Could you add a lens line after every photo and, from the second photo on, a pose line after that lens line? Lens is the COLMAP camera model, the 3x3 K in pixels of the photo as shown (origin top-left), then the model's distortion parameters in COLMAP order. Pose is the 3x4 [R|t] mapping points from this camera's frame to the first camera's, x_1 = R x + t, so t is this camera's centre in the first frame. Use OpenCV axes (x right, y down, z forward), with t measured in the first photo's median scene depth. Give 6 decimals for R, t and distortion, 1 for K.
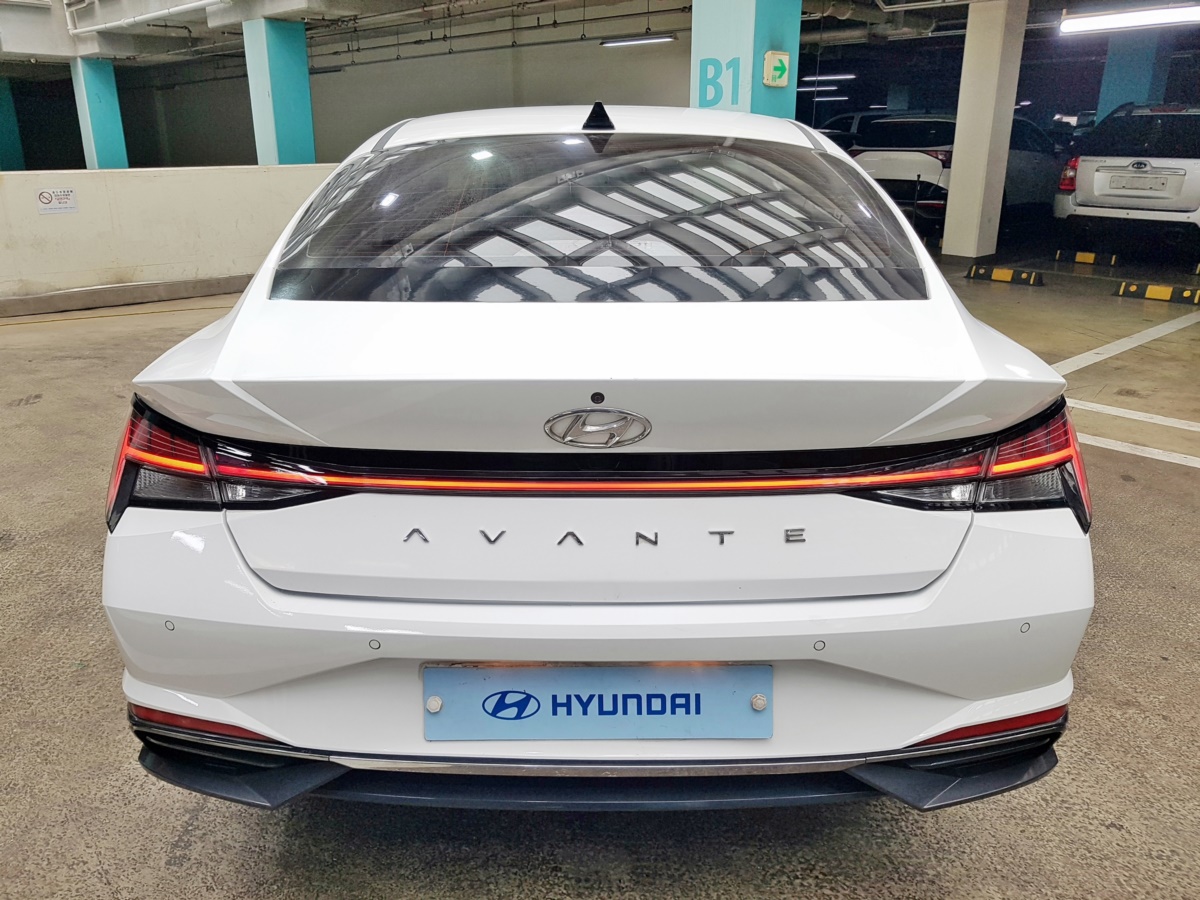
lens RADIAL K [[917.7, 0, 571.9], [0, 917.7, 449.1], [0, 0, 1]] dist [-0.050755, 0.046044]
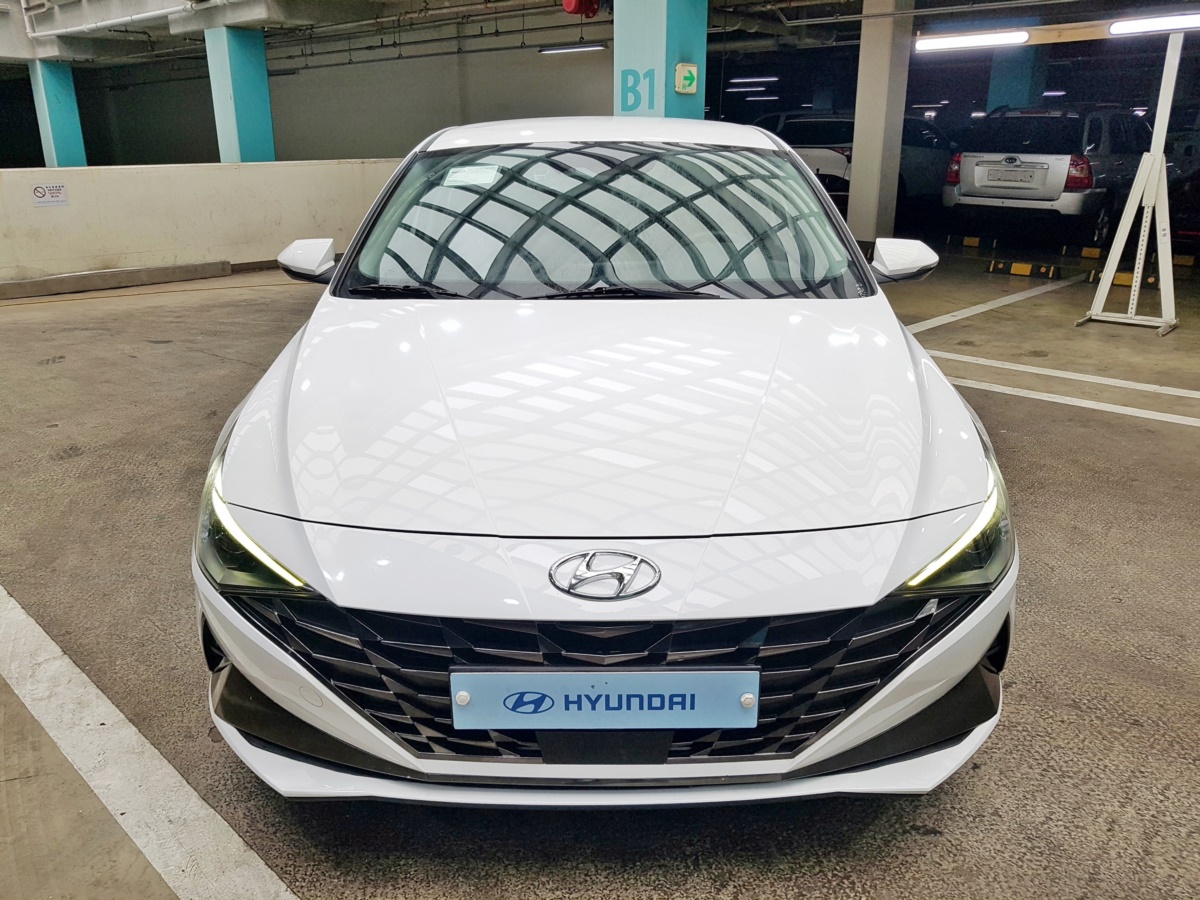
lens RADIAL K [[964.9, 0, 584.4], [0, 964.9, 454.9], [0, 0, 1]] dist [-0.029090, 0.013357]
pose [[0.998075, -0.020209, 0.058632, 0.009321], [0.020621, 0.999767, -0.006429, 0.052914], [-0.058488, 0.007625, 0.998259, -0.165887]]
